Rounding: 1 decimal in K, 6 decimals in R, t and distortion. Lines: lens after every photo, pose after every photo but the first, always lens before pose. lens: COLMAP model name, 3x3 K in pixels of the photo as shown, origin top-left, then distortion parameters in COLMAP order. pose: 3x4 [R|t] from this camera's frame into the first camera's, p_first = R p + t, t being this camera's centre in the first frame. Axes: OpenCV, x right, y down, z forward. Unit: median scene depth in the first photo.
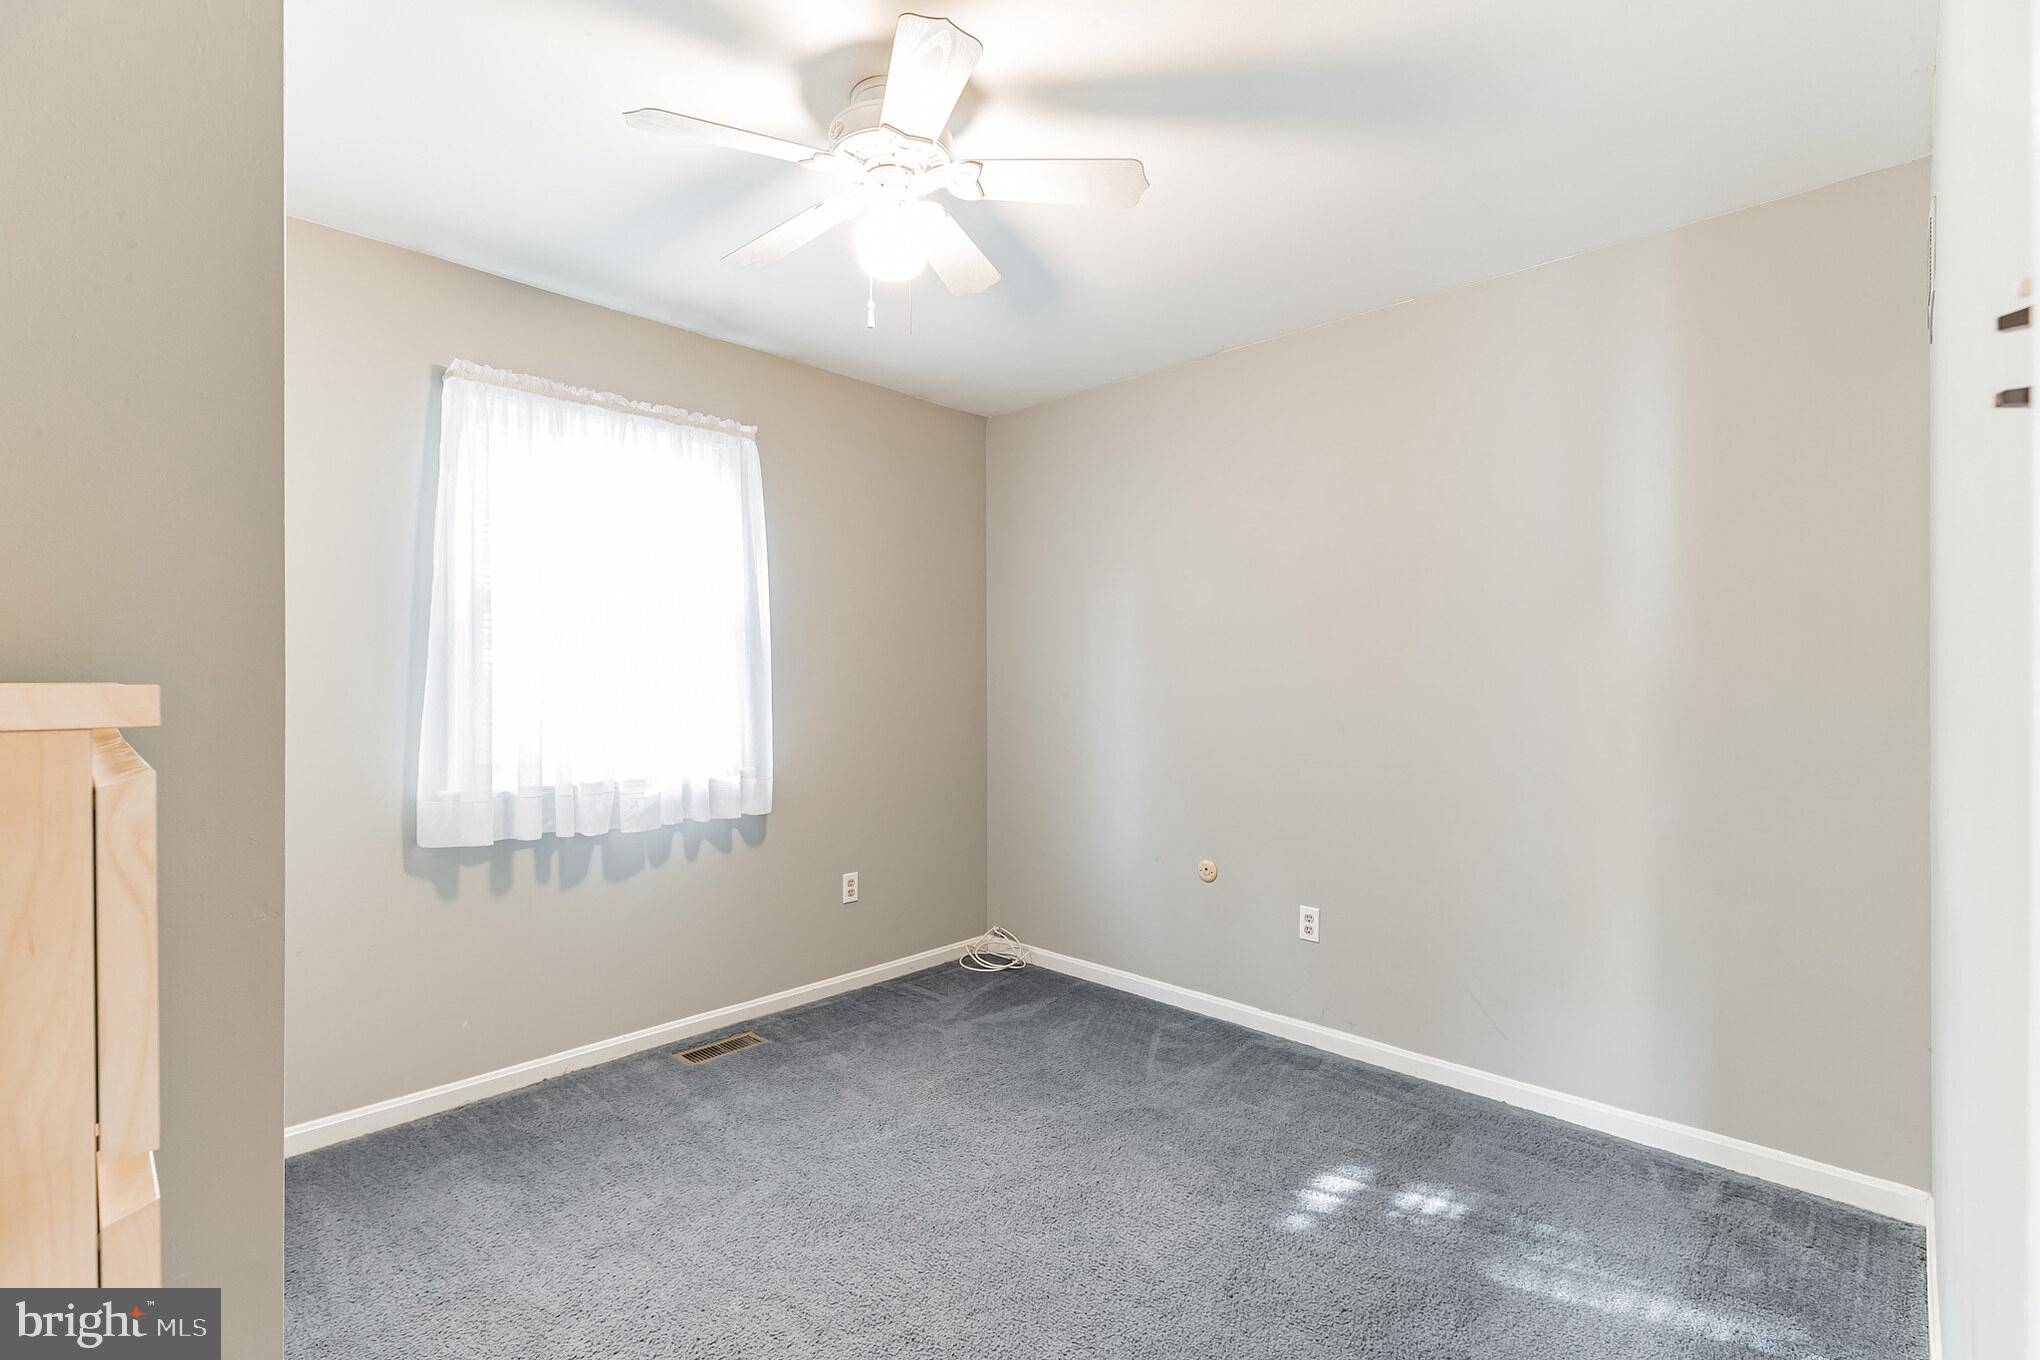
lens RADIAL K [[914.2, 0, 1014.9], [0, 914.2, 685.3], [0, 0, 1]] dist [0.003126, 0.000635]
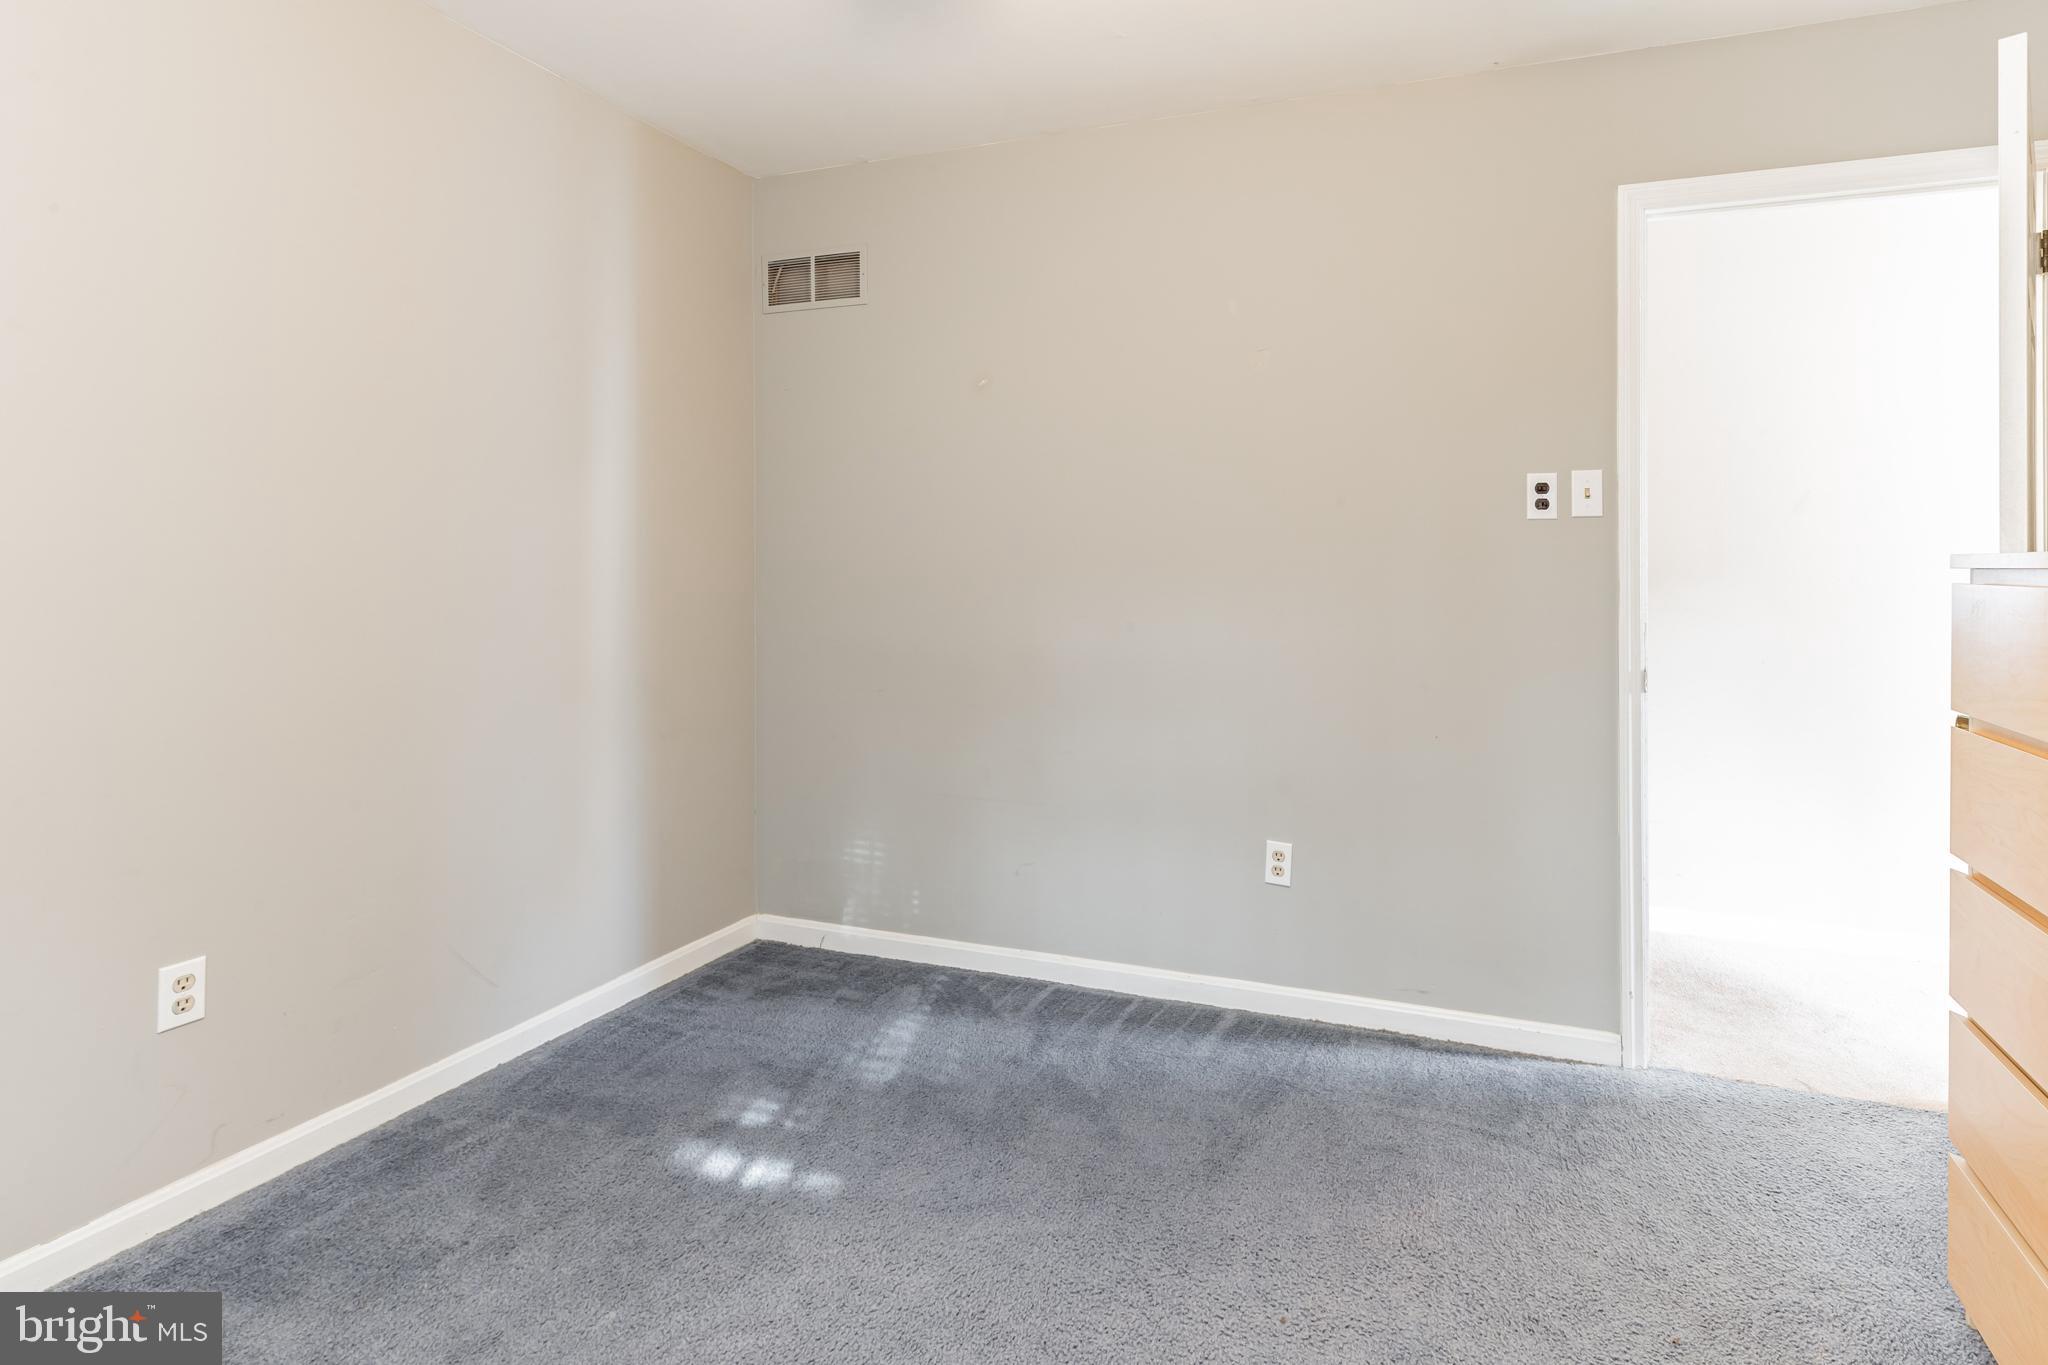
lens RADIAL K [[1013.8, 0, 1095.7], [0, 1013.8, 569.9], [0, 0, 1]] dist [0.002473, -0.000808]
pose [[-0.396292, 0.000368, 0.918124, -0.610423], [-0.001162, 0.999999, -0.000903, 0.021557], [-0.918124, -0.001425, -0.396292, 1.067326]]
